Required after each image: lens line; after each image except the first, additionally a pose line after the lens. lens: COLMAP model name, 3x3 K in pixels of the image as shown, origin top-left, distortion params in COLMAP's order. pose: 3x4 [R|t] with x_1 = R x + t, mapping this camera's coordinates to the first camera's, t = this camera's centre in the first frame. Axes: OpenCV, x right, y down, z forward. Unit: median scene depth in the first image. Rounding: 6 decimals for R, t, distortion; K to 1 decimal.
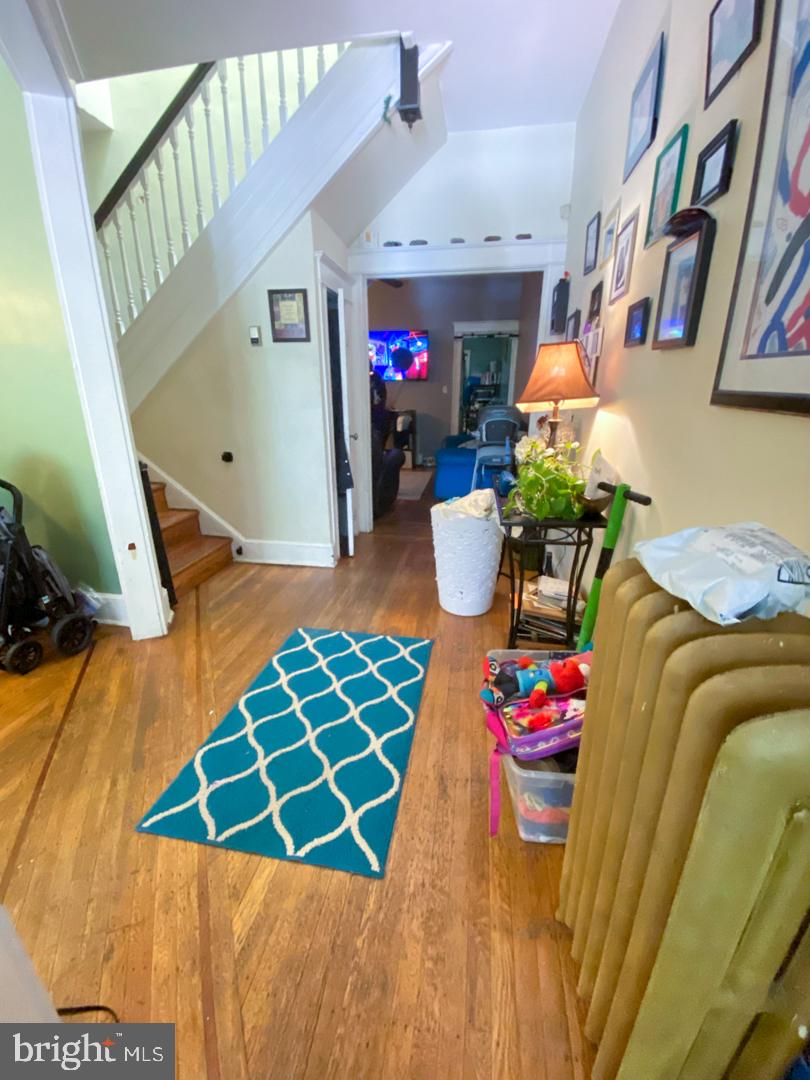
lens RADIAL K [[456.1, 0, 405.0], [0, 456.1, 540.0], [0, 0, 1]] dist [-0.000908, -0.000310]
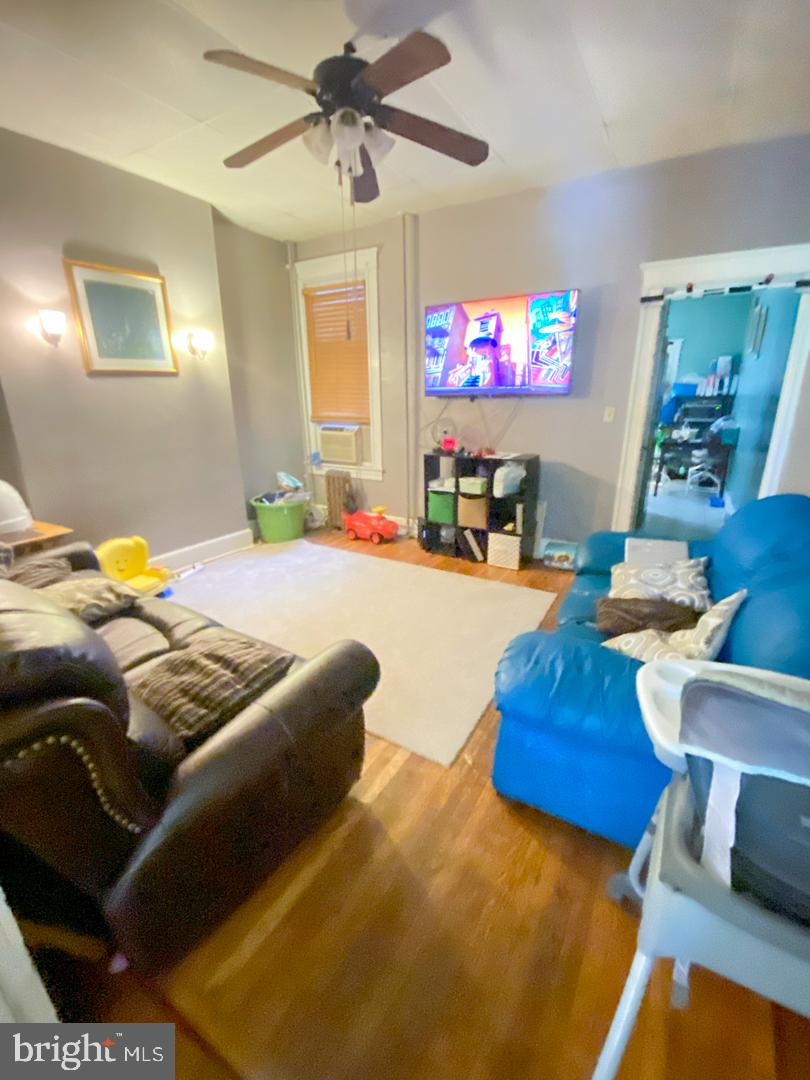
lens RADIAL K [[456.1, 0, 405.0], [0, 456.1, 540.0], [0, 0, 1]] dist [-0.000908, -0.000310]
pose [[0.926129, 0.113894, -0.359601, 0.078693], [-0.117145, 0.993032, 0.012816, -0.186466], [0.358555, 0.030256, 0.933018, 0.499516]]
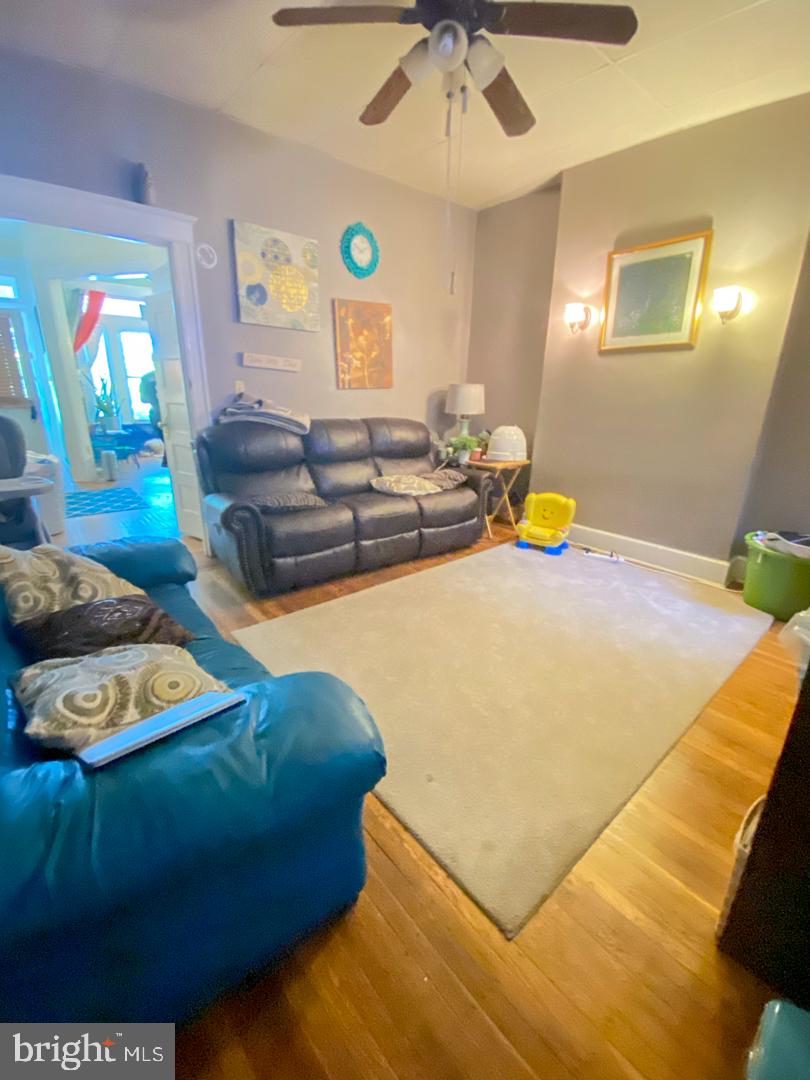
lens RADIAL K [[456.1, 0, 405.0], [0, 456.1, 540.0], [0, 0, 1]] dist [-0.000908, -0.000310]
pose [[-0.644961, 0.236628, -0.726658, 0.210712], [-0.259511, 0.826539, 0.499488, -0.381783], [0.718804, 0.510726, -0.471678, 1.161695]]
